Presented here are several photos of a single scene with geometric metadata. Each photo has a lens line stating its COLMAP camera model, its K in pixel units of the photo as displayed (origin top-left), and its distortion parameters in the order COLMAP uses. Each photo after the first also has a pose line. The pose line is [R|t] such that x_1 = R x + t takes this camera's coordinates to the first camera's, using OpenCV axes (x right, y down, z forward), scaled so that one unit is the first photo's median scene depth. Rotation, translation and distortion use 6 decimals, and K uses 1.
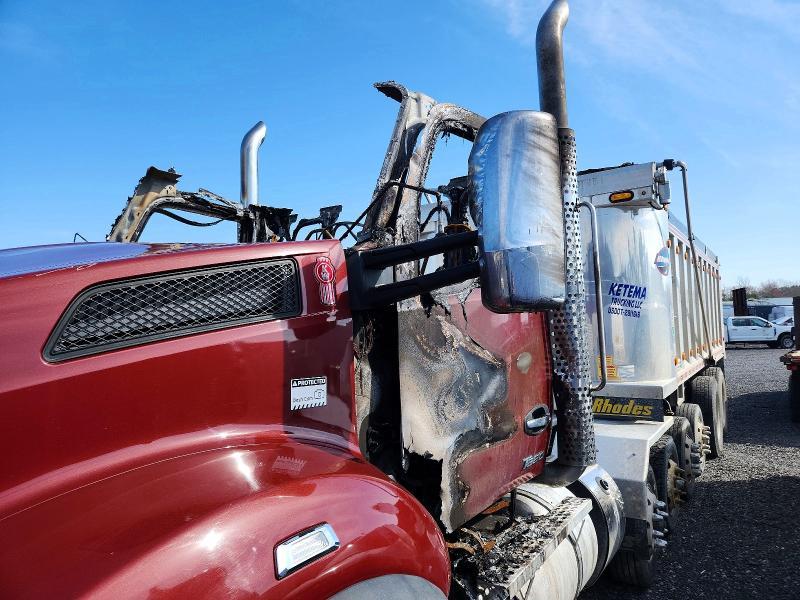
lens RADIAL K [[556.9, 0, 400.0], [0, 556.9, 300.0], [0, 0, 1]] dist [0.075183, -0.096534]
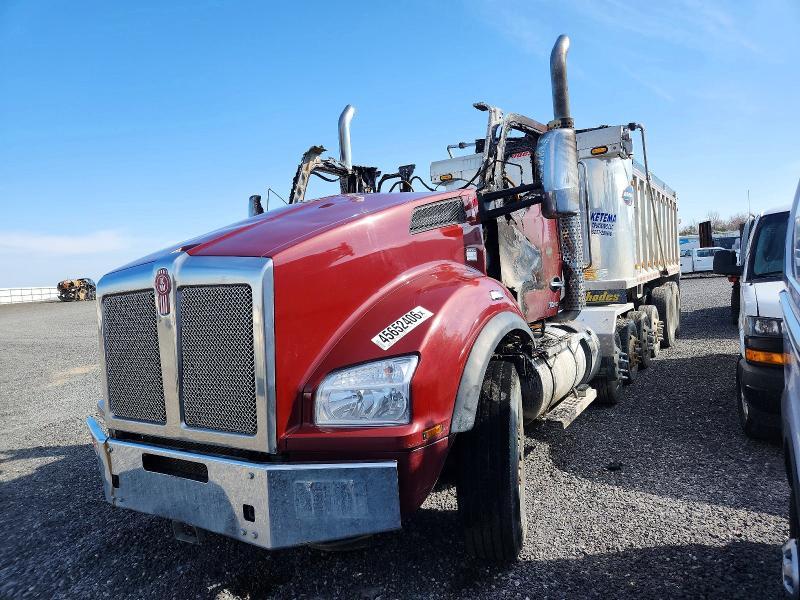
lens RADIAL K [[556.9, 0, 400.0], [0, 556.9, 300.0], [0, 0, 1]] dist [0.075183, -0.096534]
pose [[0.998546, -0.037449, 0.038776, -0.203083], [0.033555, 0.994756, 0.096619, 0.042704], [-0.042191, -0.095178, 0.994566, -0.488229]]
